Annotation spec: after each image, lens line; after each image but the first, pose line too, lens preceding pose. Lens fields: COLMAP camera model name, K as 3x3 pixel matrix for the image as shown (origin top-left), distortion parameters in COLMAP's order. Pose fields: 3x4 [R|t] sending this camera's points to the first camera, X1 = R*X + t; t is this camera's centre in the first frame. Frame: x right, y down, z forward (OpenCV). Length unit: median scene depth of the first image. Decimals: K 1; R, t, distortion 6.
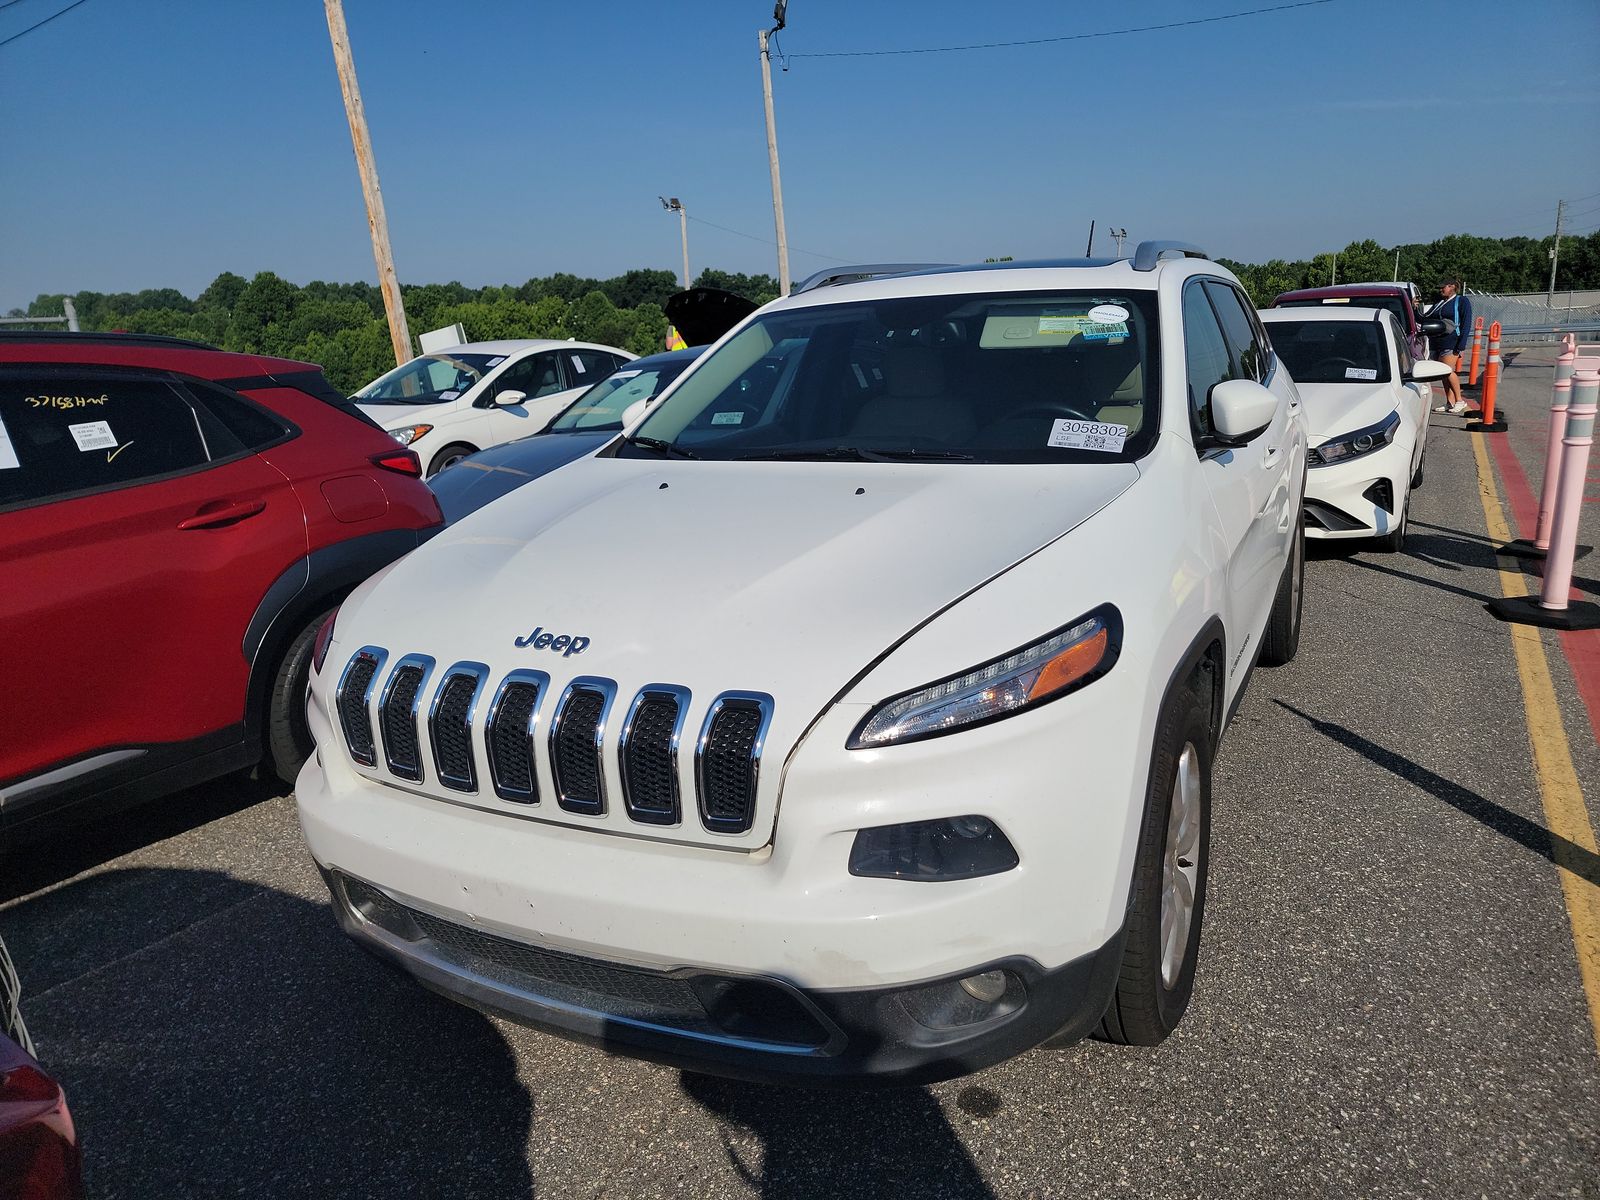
lens RADIAL K [[1133.6, 0, 800.0], [0, 1133.6, 600.0], [0, 0, 1]] dist [0.080583, -0.070567]
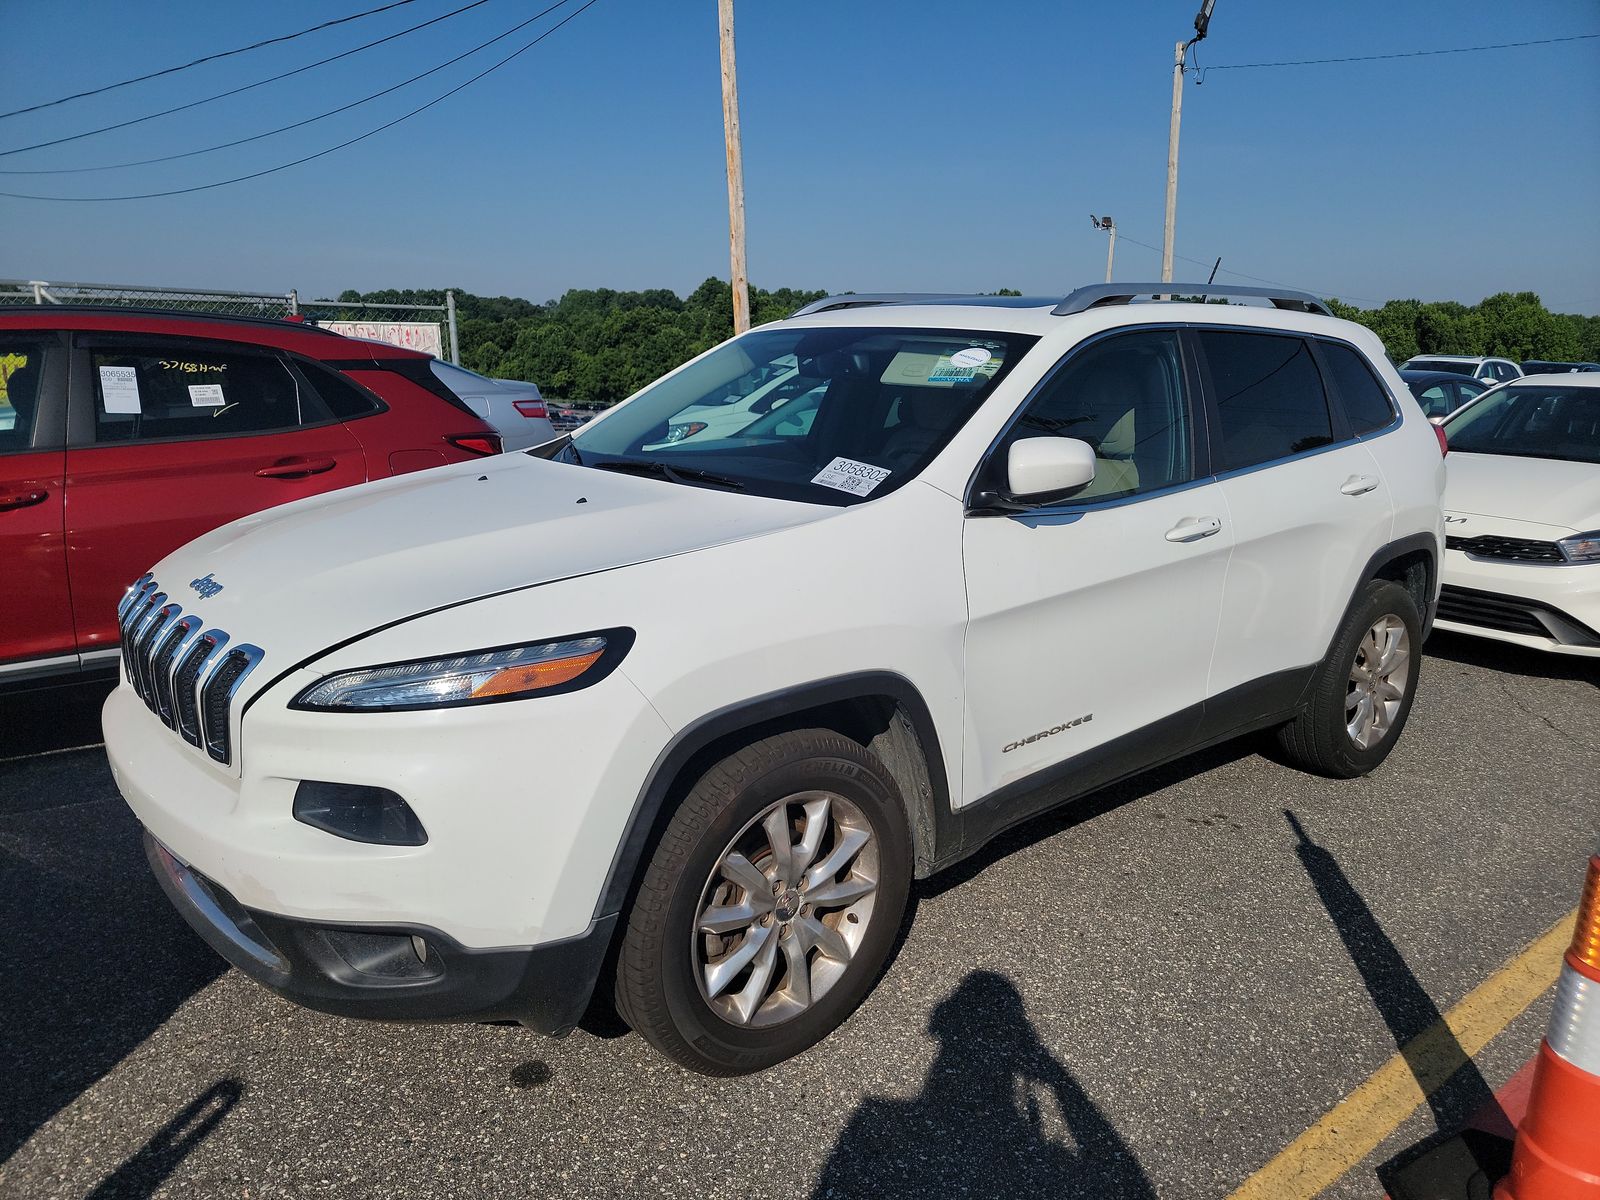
lens RADIAL K [[1128.9, 0, 772.3], [0, 1128.9, 616.6], [0, 0, 1]] dist [0.072011, -0.075503]
pose [[0.920903, 0.154275, -0.357961, 0.451816], [-0.153714, 0.987653, 0.030212, -0.034796], [0.358202, 0.027201, 0.933248, 0.051427]]
